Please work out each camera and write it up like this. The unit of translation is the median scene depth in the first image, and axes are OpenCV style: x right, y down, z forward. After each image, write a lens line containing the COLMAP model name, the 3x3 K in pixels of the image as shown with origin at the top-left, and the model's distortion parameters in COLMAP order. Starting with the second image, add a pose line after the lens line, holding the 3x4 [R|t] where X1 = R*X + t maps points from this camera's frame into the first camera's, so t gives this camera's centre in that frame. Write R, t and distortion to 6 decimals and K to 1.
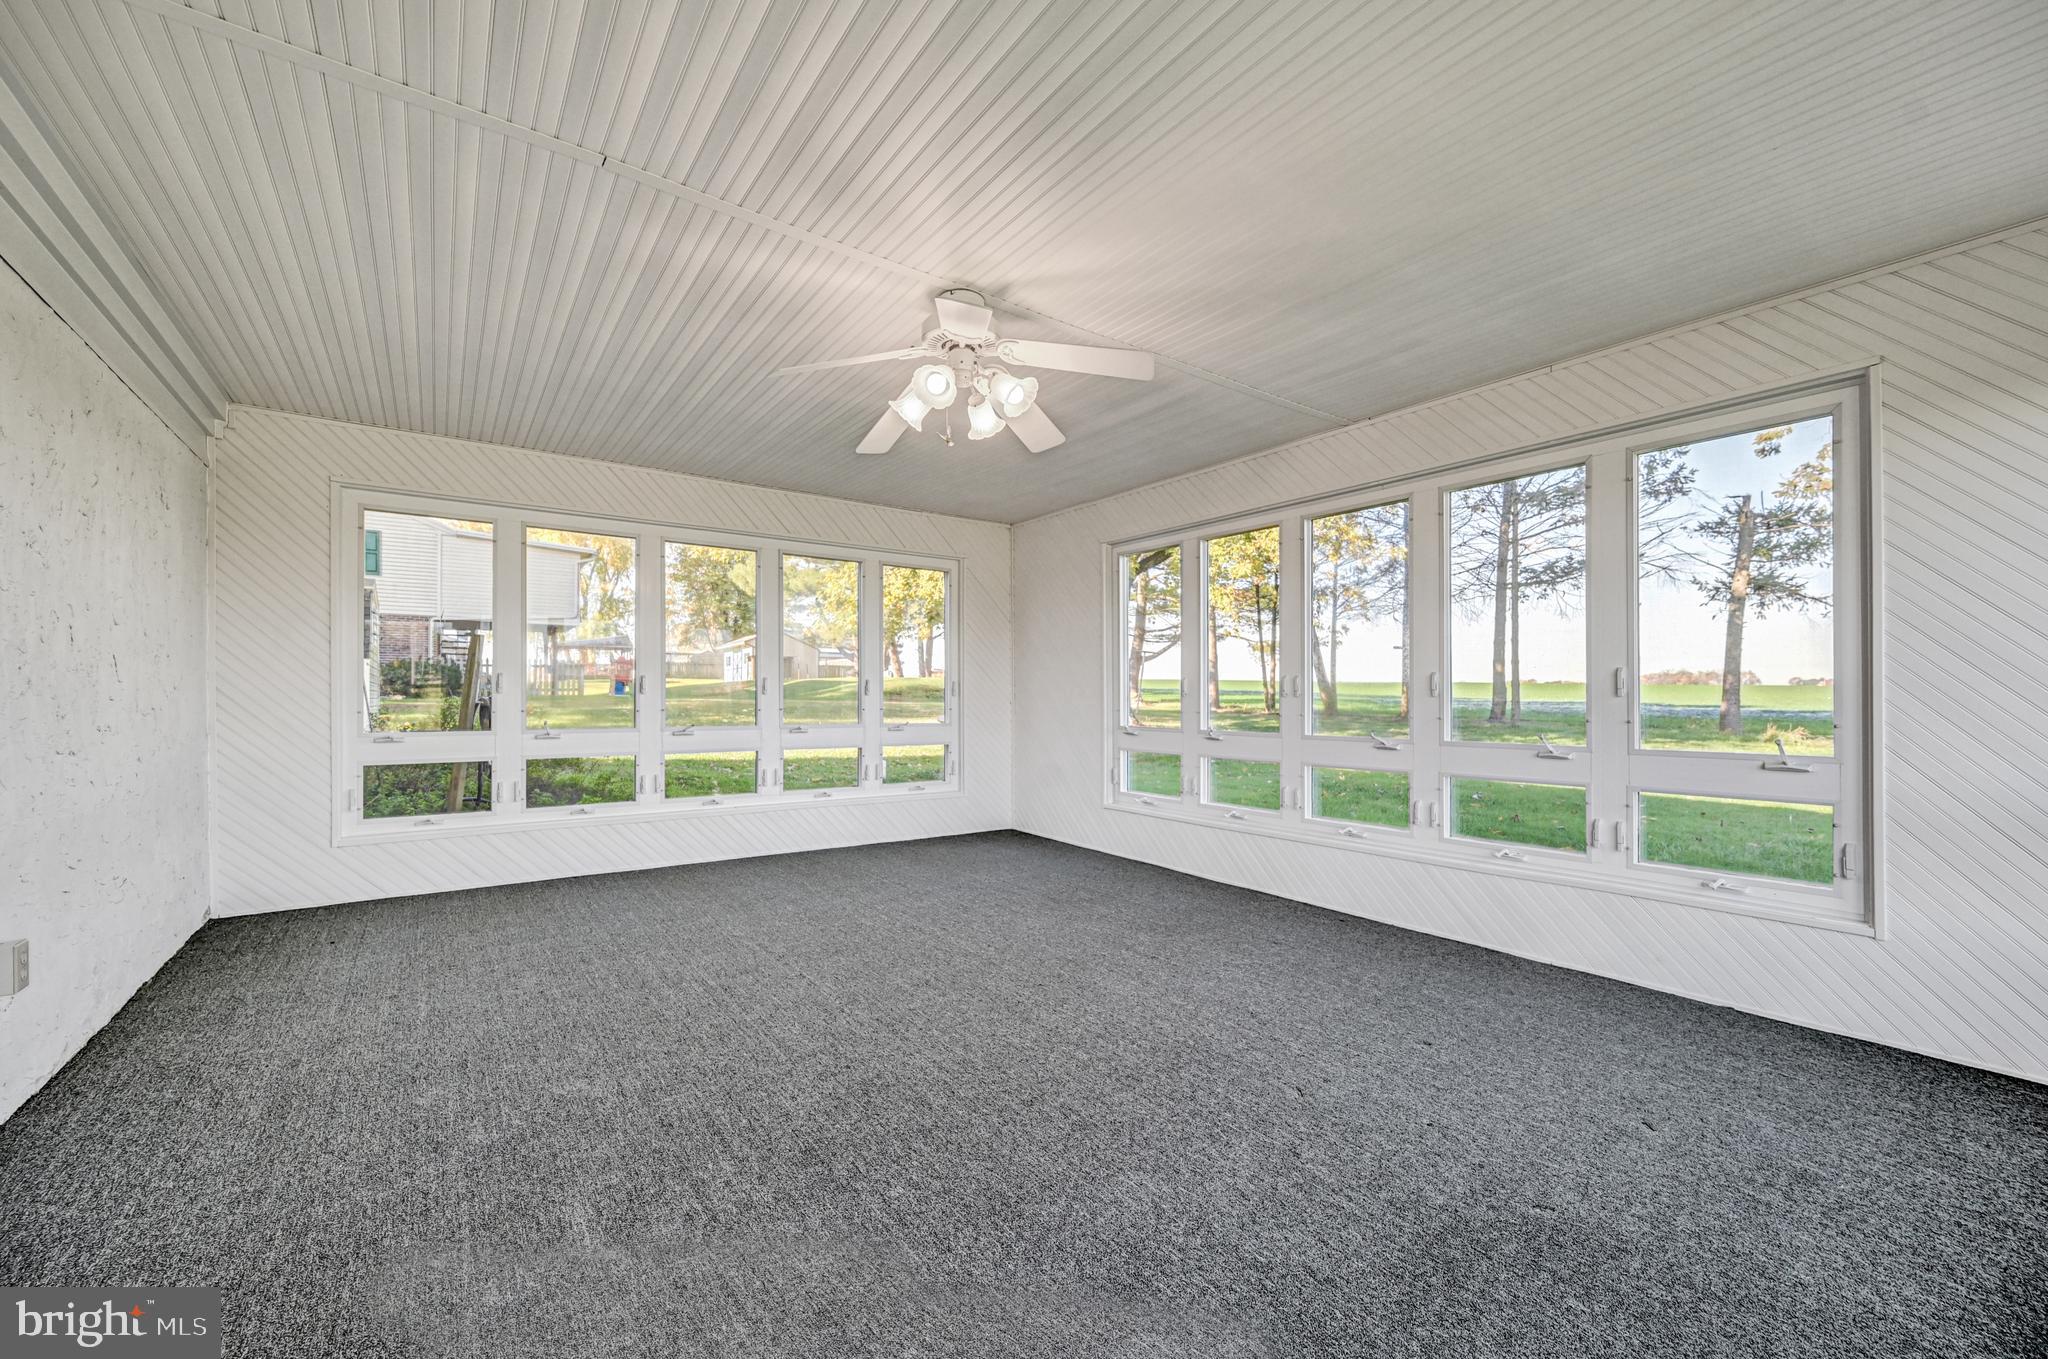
lens RADIAL K [[820.8, 0, 1021.5], [0, 820.8, 680.3], [0, 0, 1]] dist [-0.001859, -0.000156]
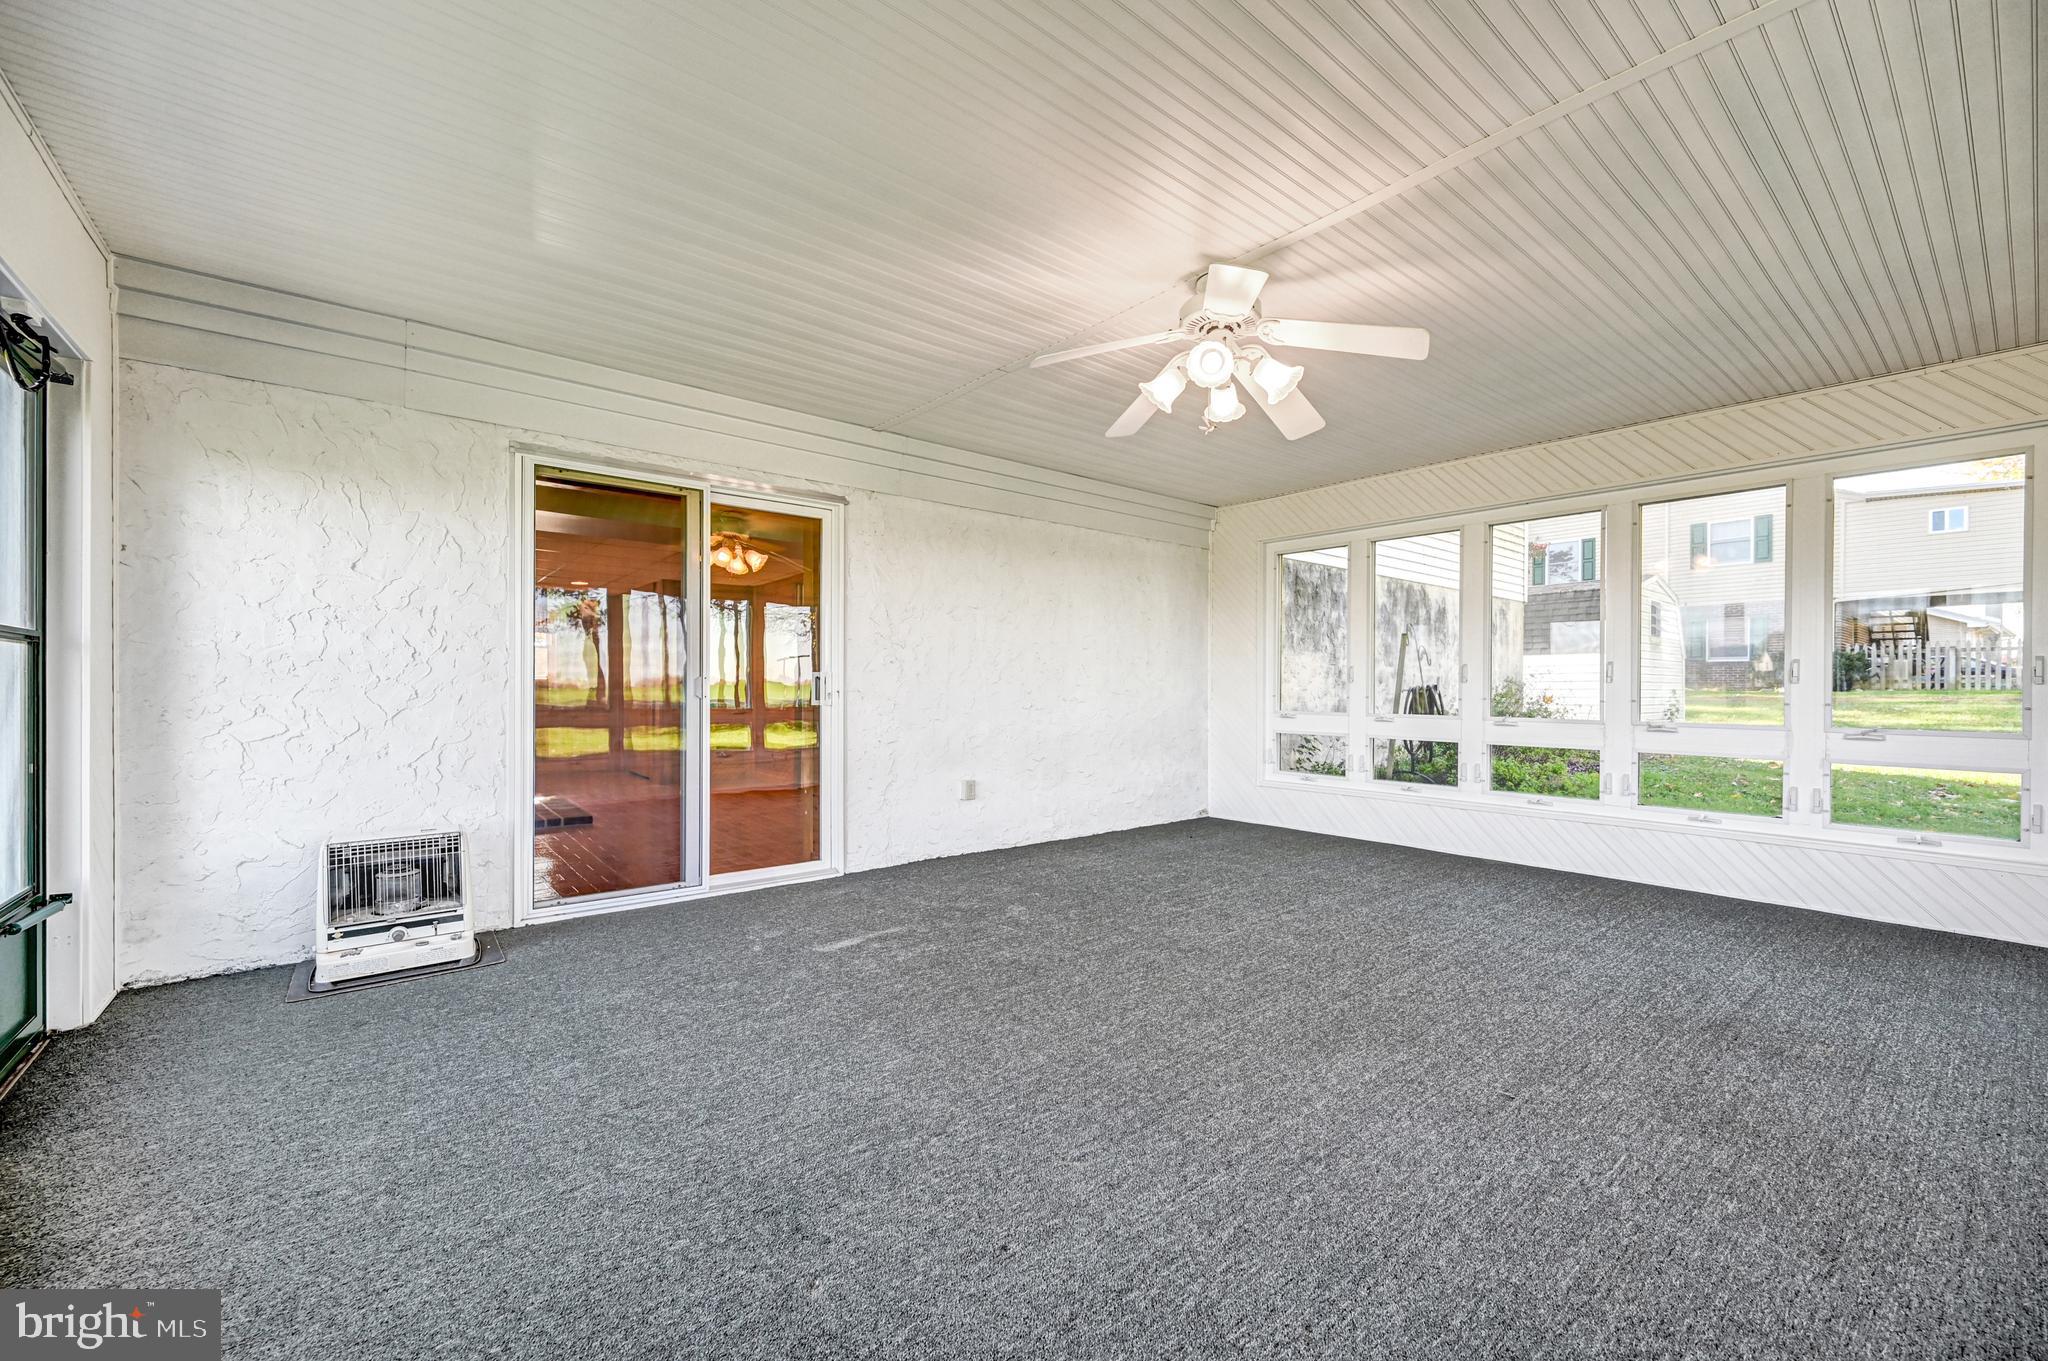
lens RADIAL K [[810.9, 0, 1026.7], [0, 810.9, 689.8], [0, 0, 1]] dist [-0.000060, 0.000193]
pose [[0.060987, 0.004260, -0.998129, 0.670493], [0.017558, 0.999832, 0.005340, 0.014578], [0.997984, -0.017851, 0.060902, 0.532732]]
